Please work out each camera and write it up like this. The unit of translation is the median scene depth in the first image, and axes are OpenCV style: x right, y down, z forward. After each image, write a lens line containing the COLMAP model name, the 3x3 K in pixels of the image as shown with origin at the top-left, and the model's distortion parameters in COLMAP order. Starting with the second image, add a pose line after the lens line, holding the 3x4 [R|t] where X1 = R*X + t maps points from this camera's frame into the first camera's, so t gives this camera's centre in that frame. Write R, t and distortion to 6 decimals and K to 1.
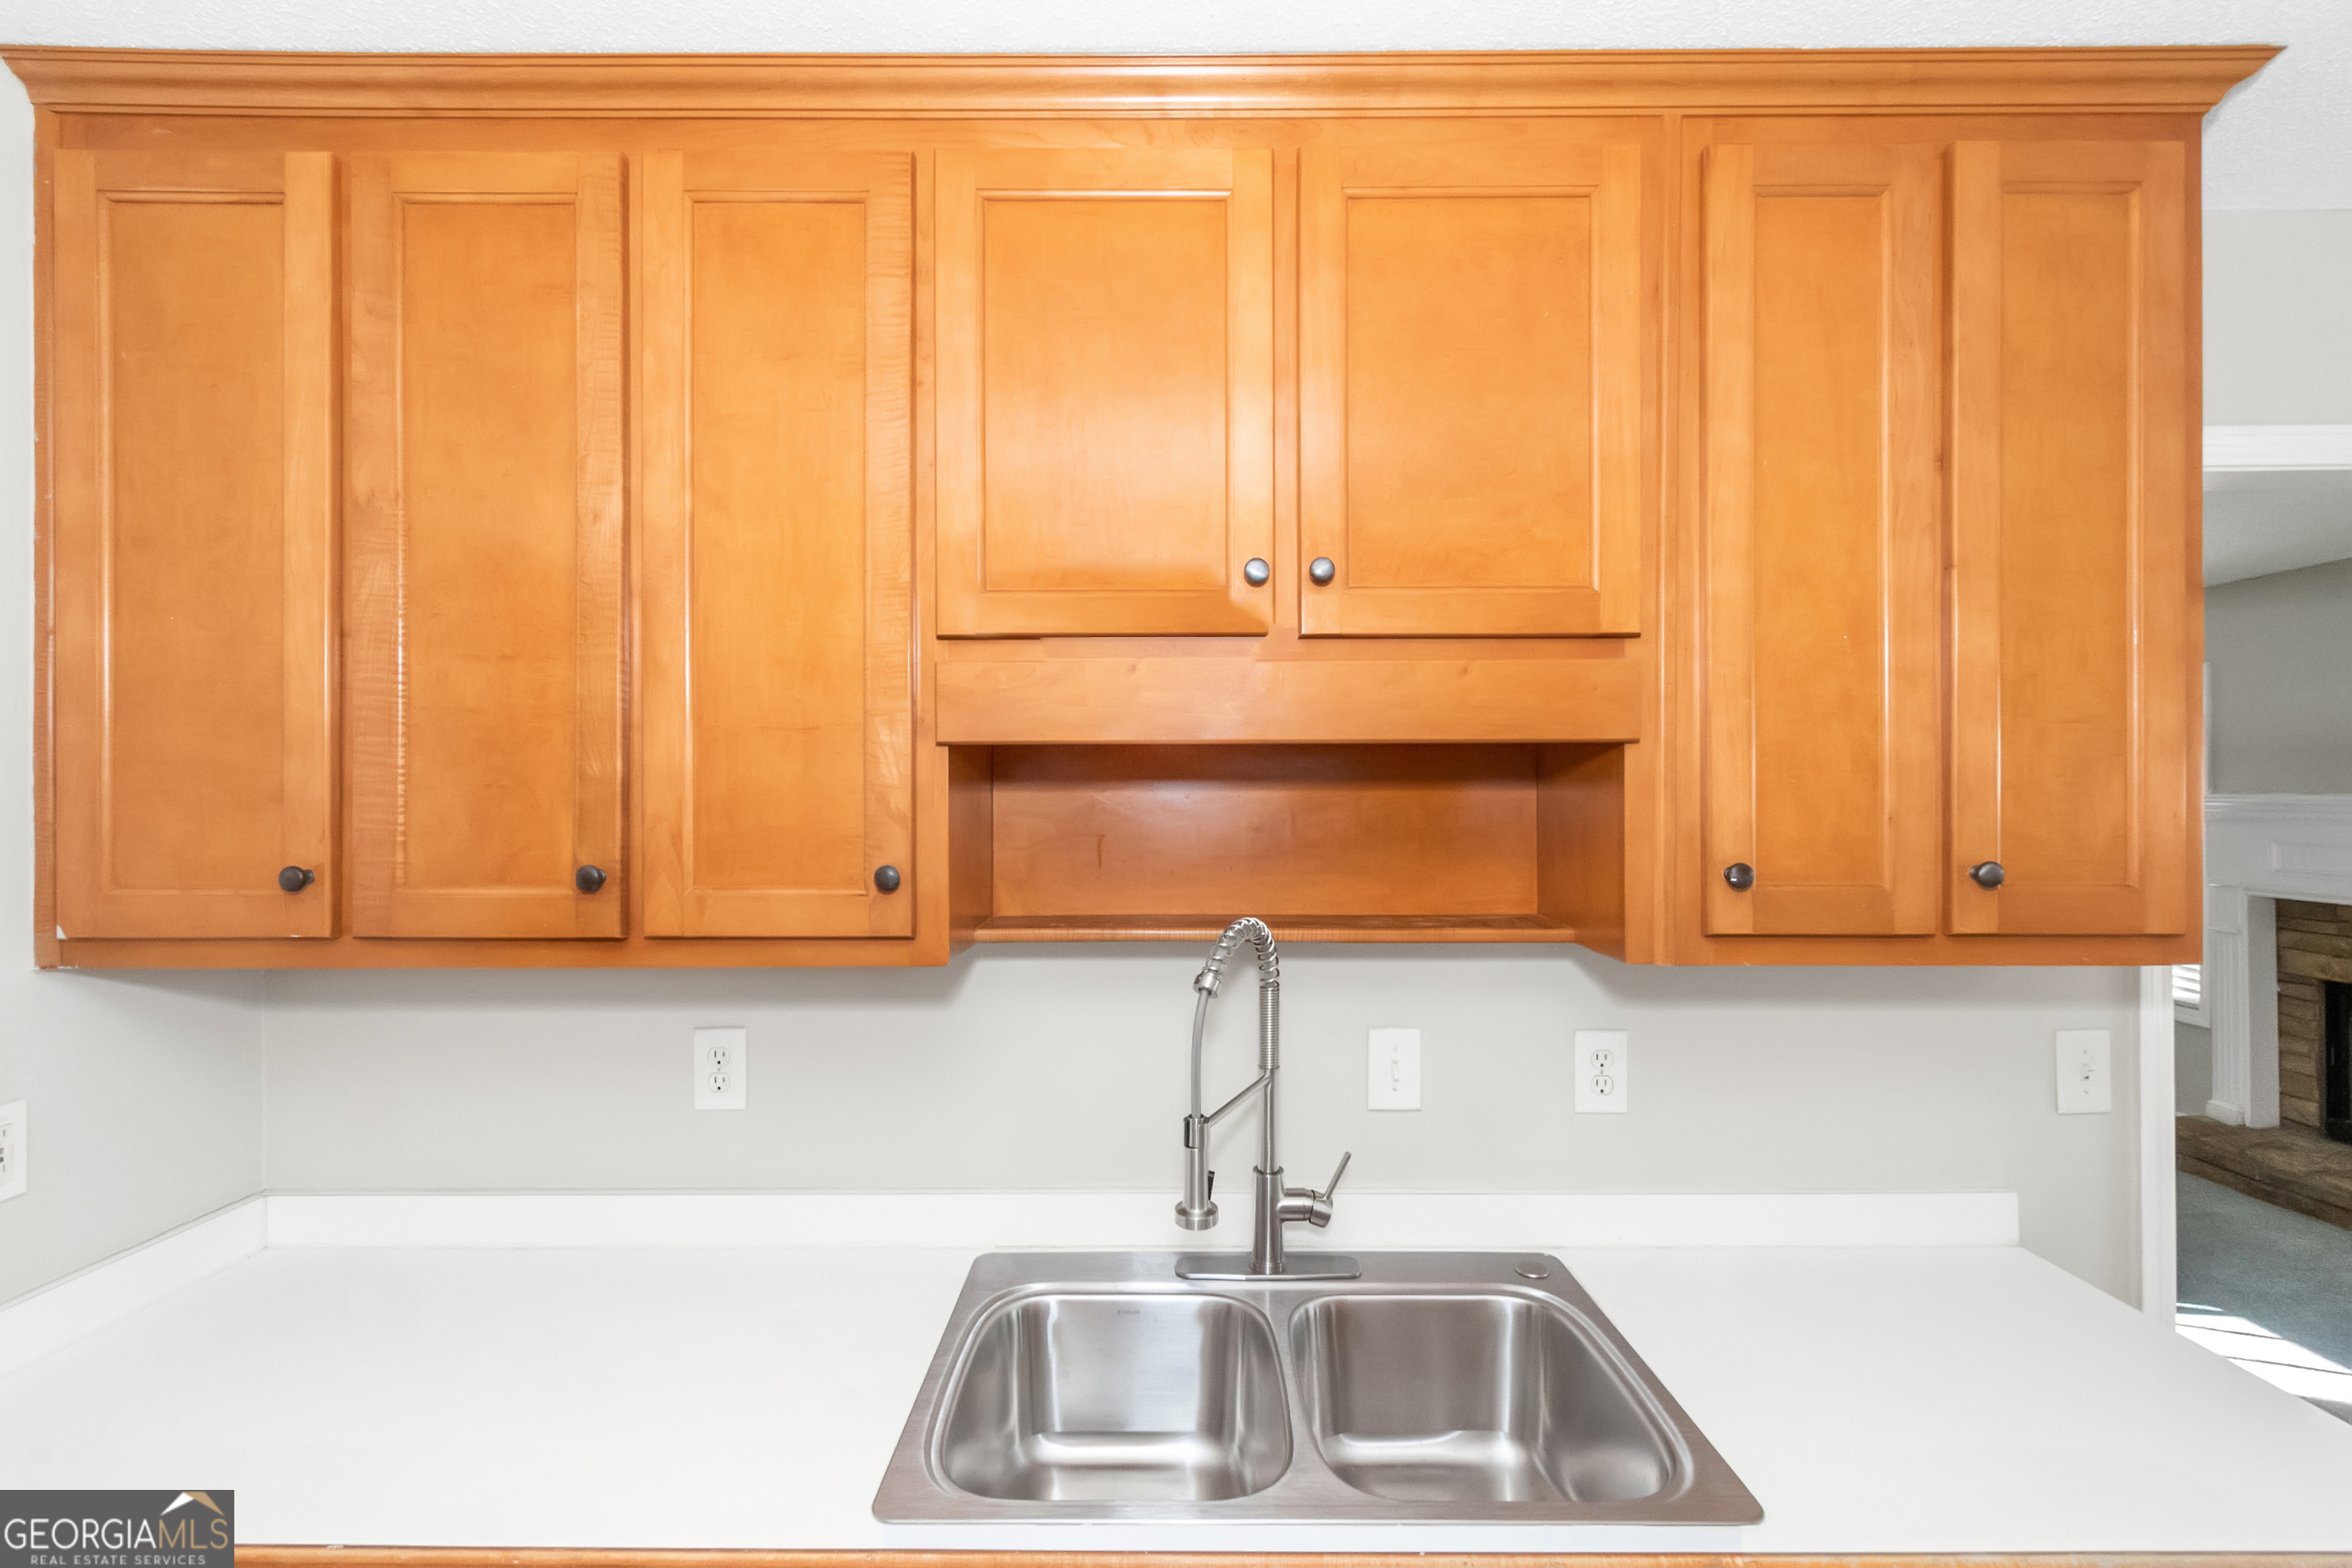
lens RADIAL K [[1038.0, 0, 1168.0], [0, 1038.0, 774.4], [0, 0, 1]] dist [0.002407, -0.000519]
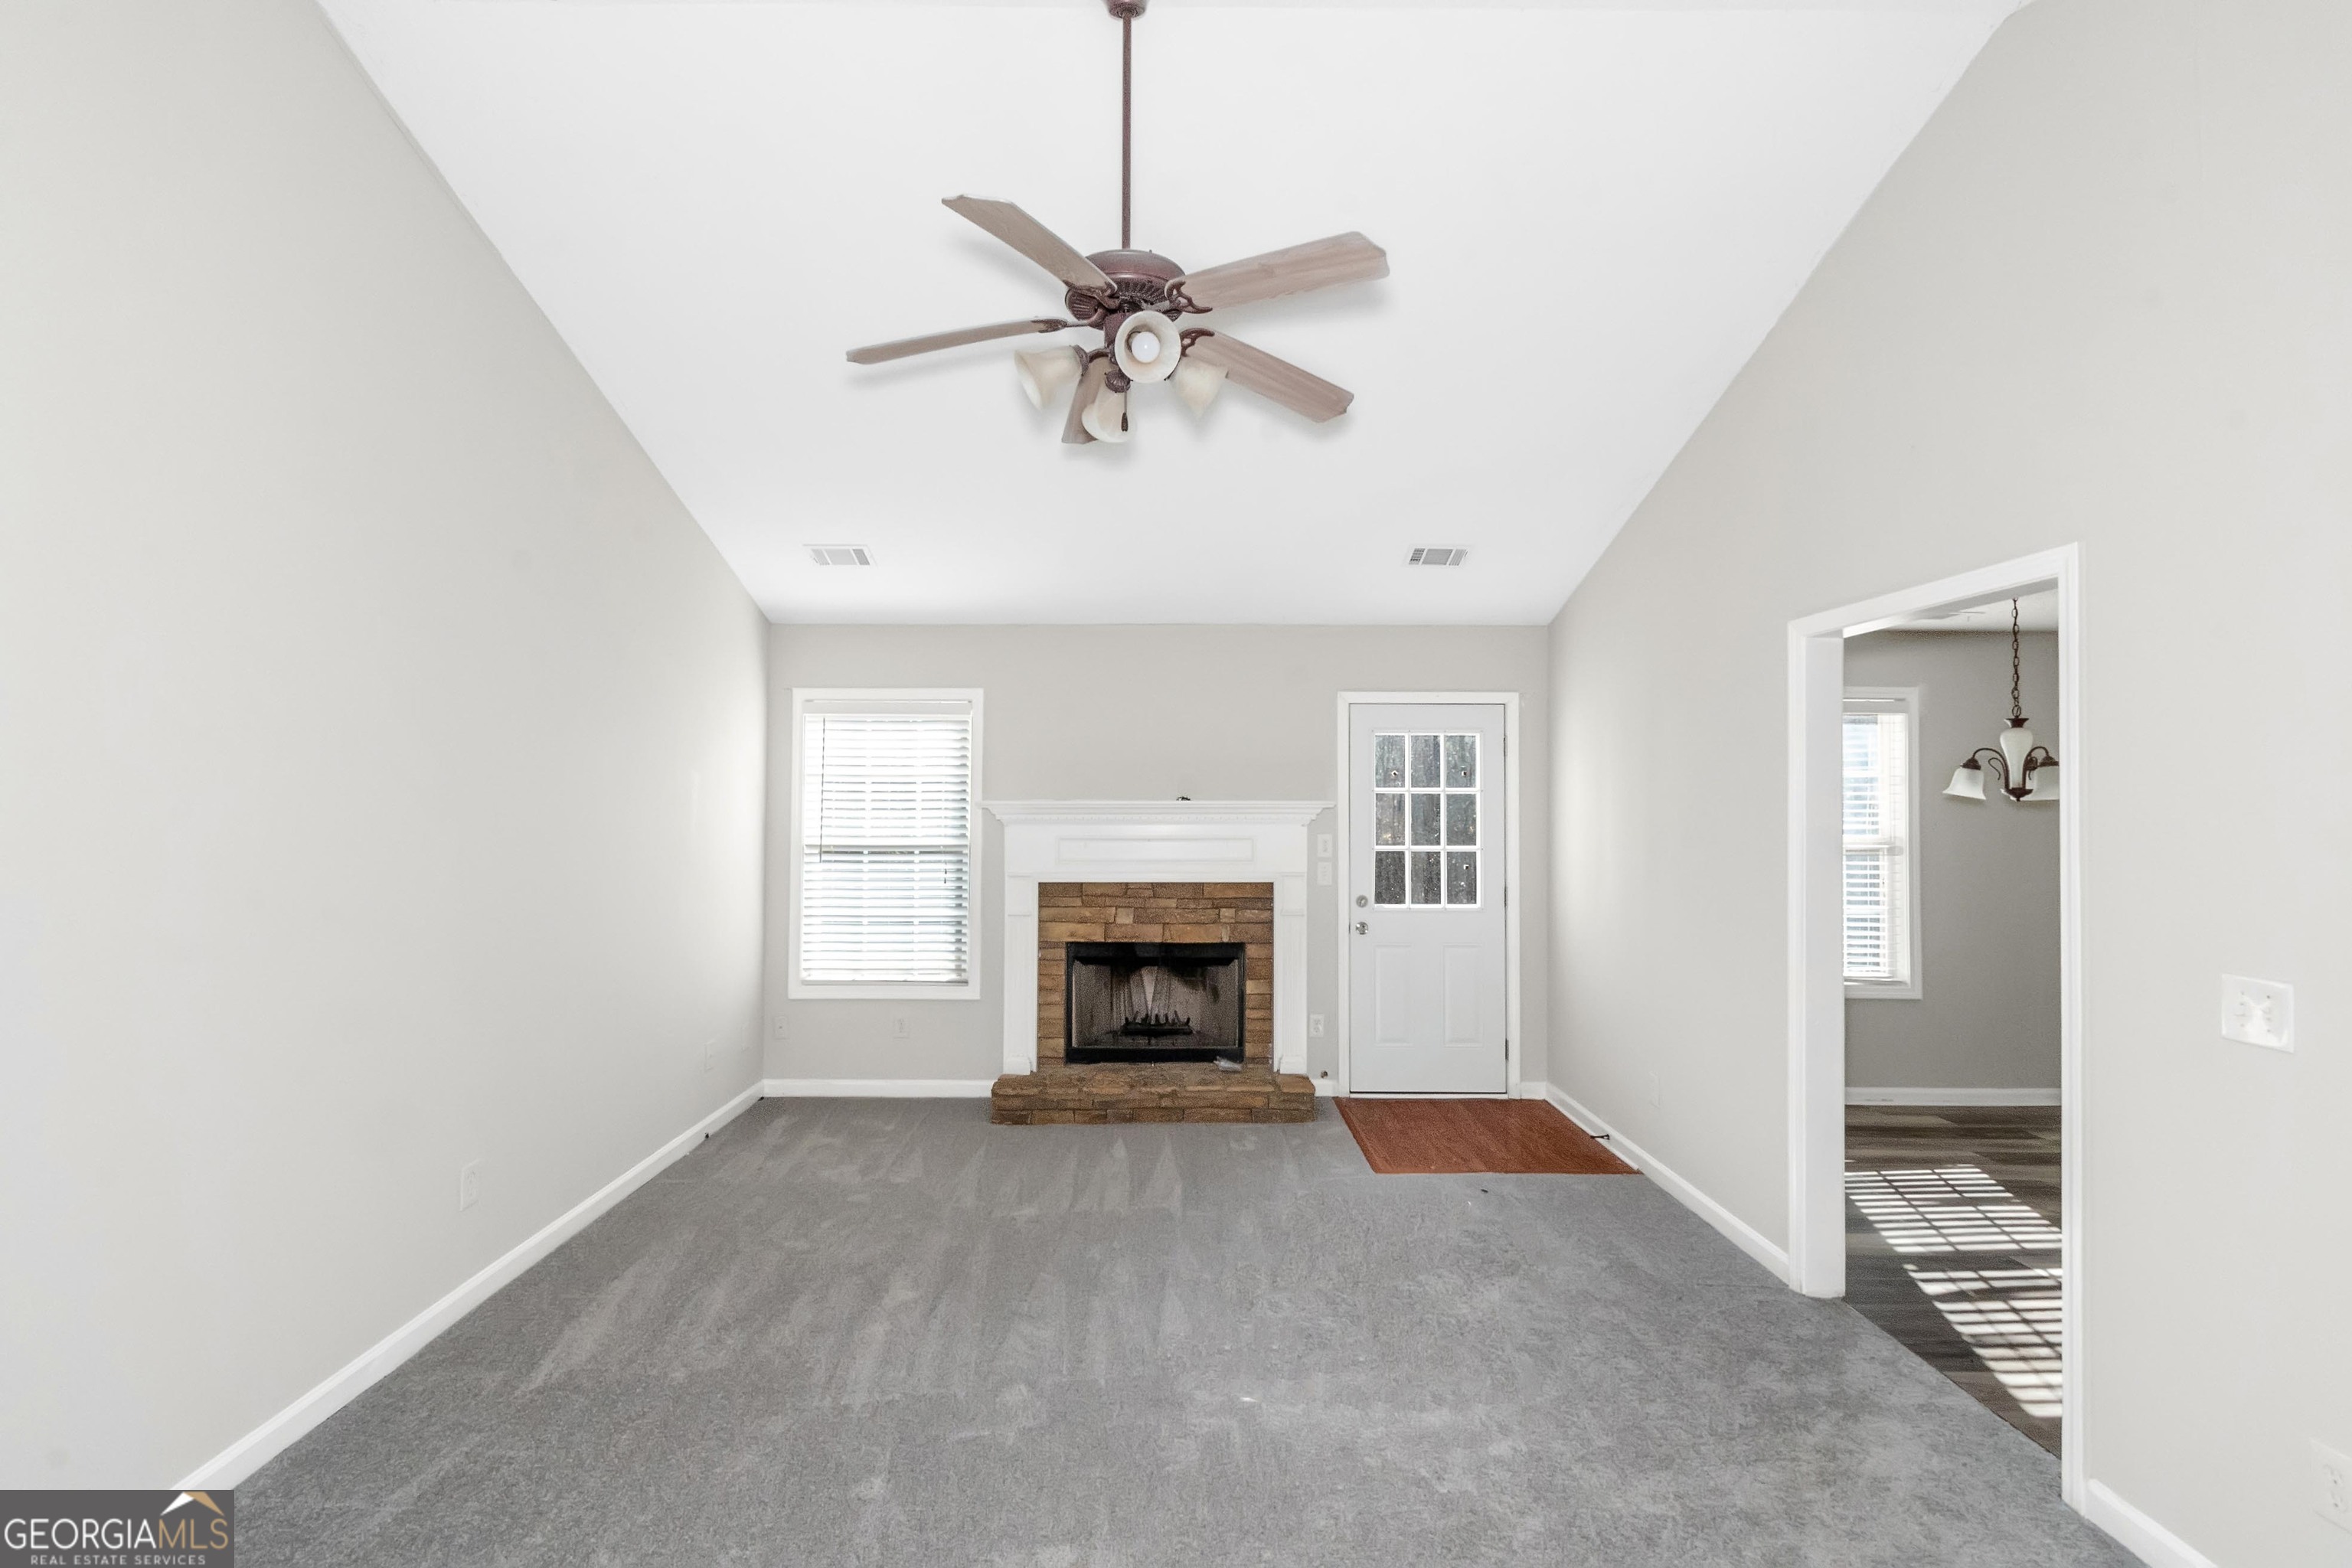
lens RADIAL K [[1038.0, 0, 1168.0], [0, 1038.0, 774.4], [0, 0, 1]] dist [0.002407, -0.000519]
pose [[-0.007567, 0.020538, 0.999760, -0.192419], [-0.010979, 0.999727, -0.020620, 0.012757], [-0.999911, -0.011132, -0.007339, 0.870857]]
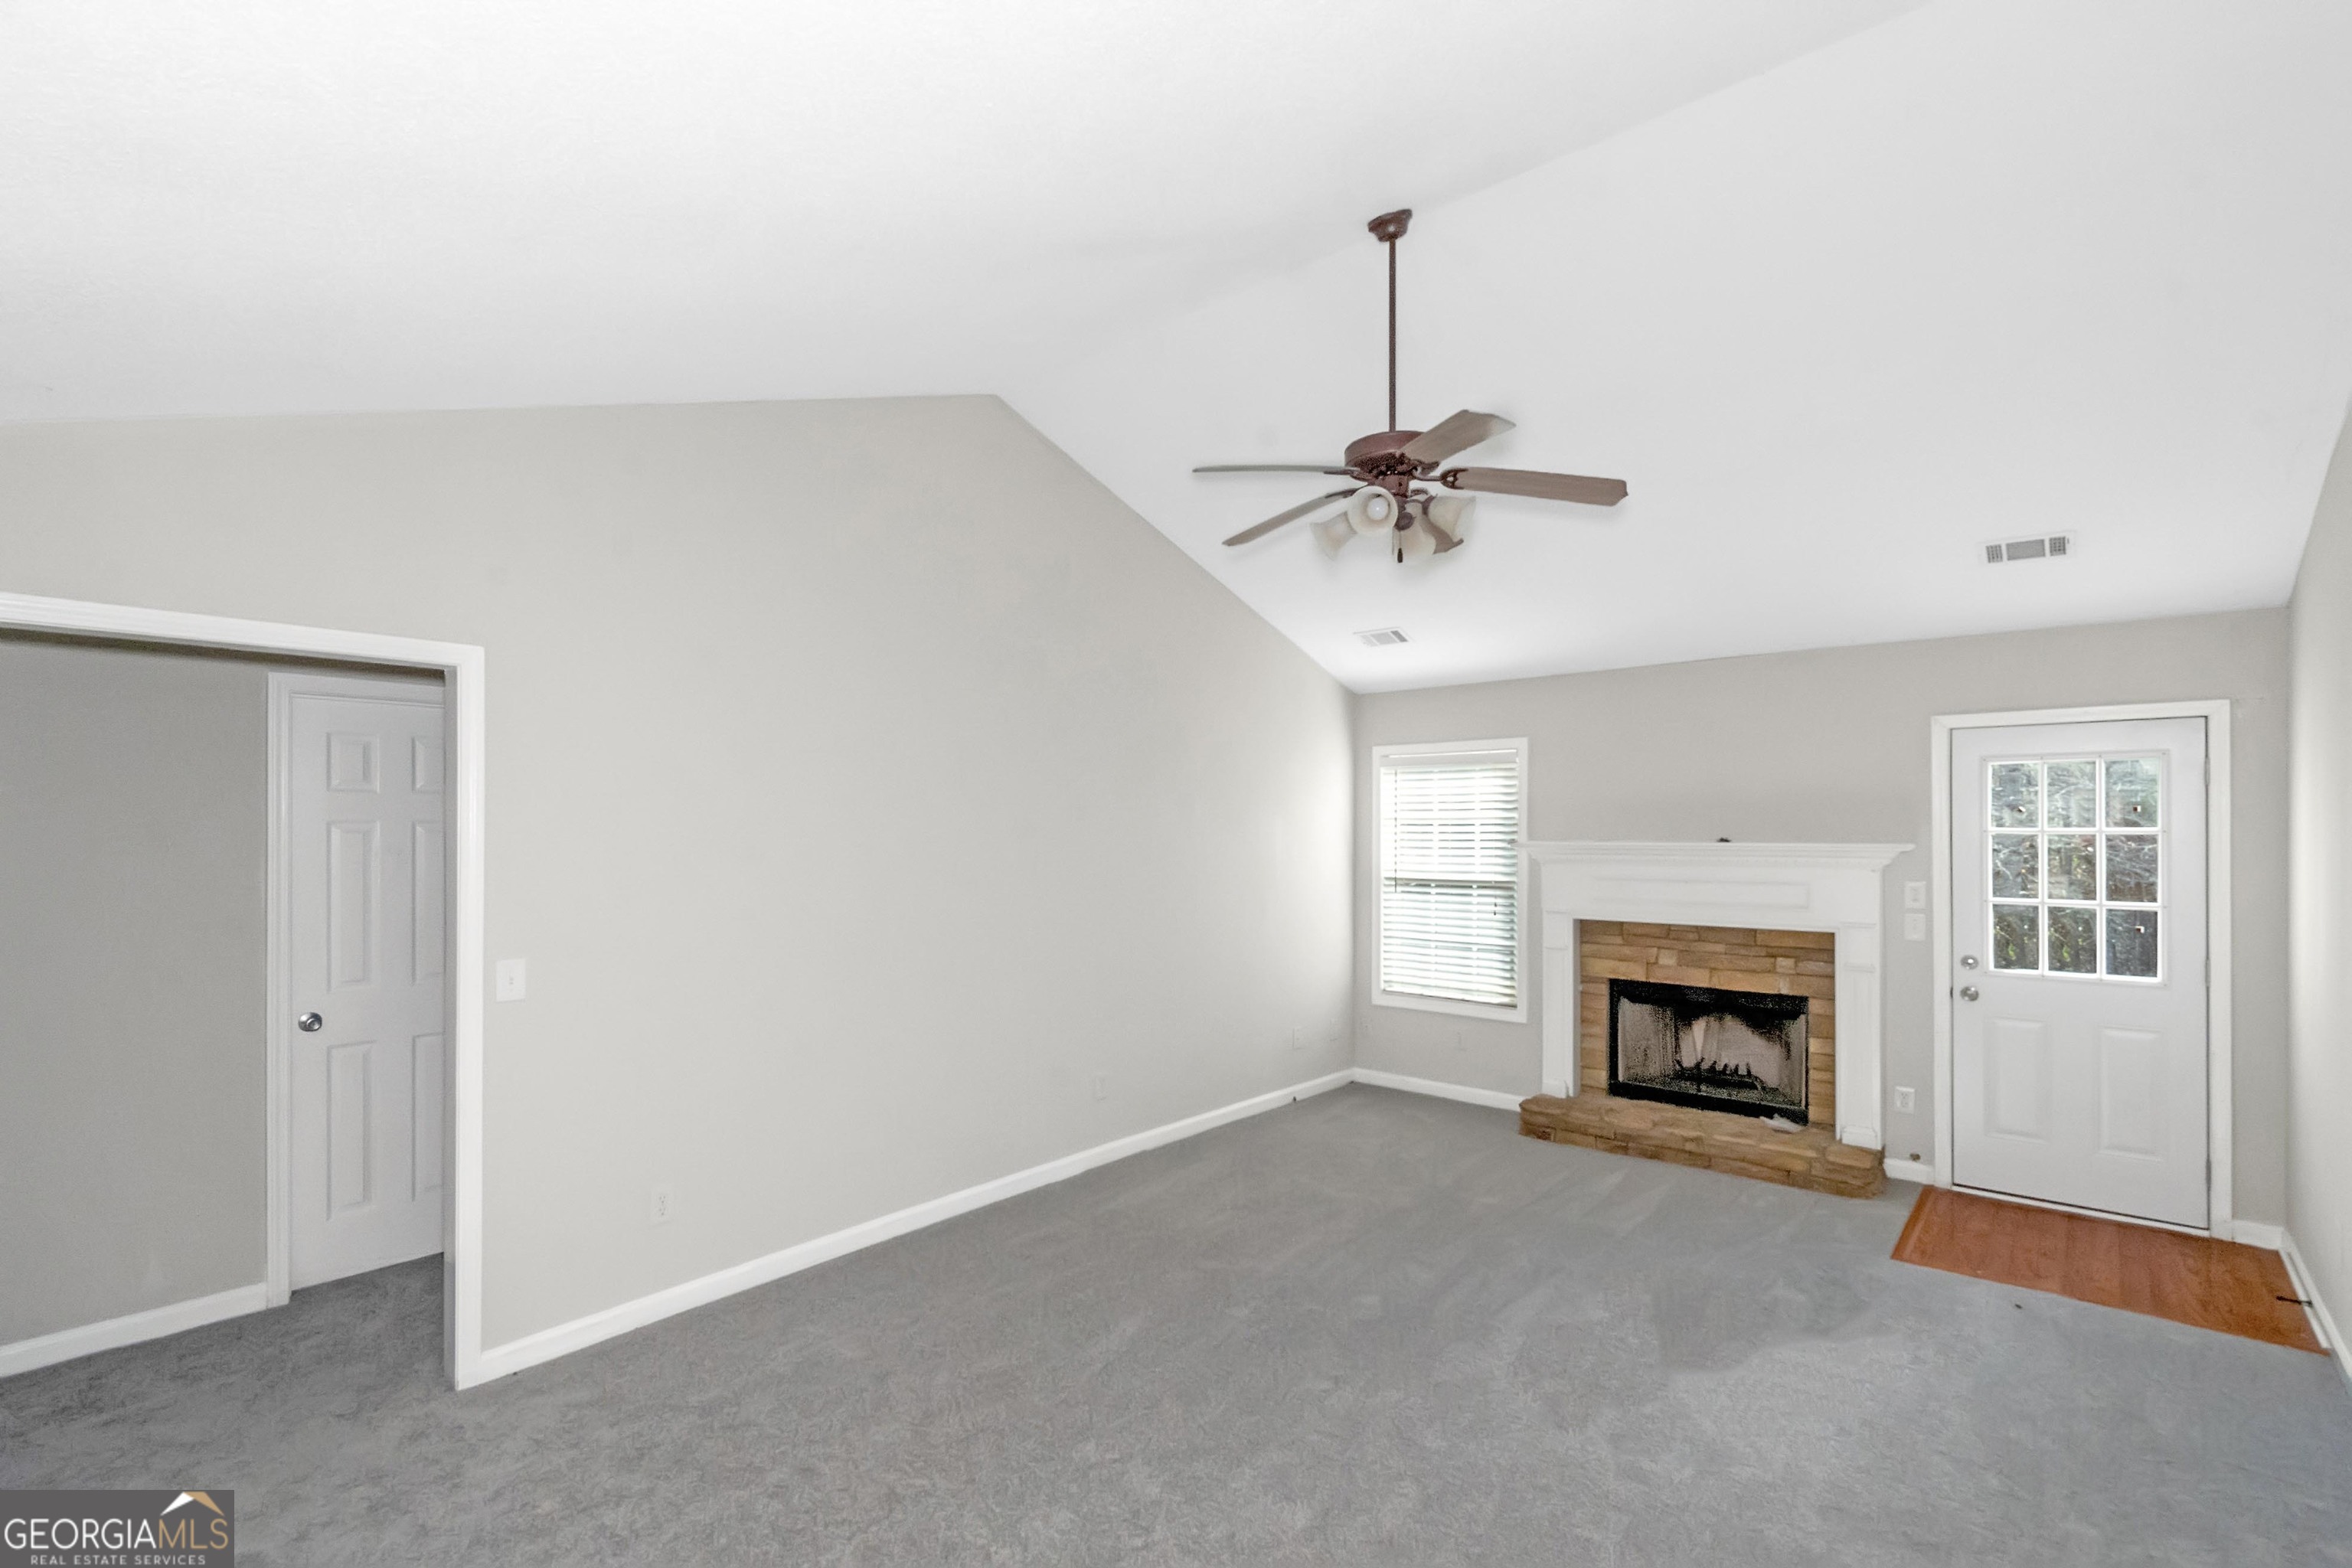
lens RADIAL K [[1055.8, 0, 1158.5], [0, 1055.8, 820.8], [0, 0, 1]] dist [-0.002303, -0.000957]
pose [[0.658656, 0.002655, 0.752440, -0.296689], [-0.004178, 0.999991, 0.000129, -0.003940], [-0.752433, -0.003229, 0.658661, 0.531357]]
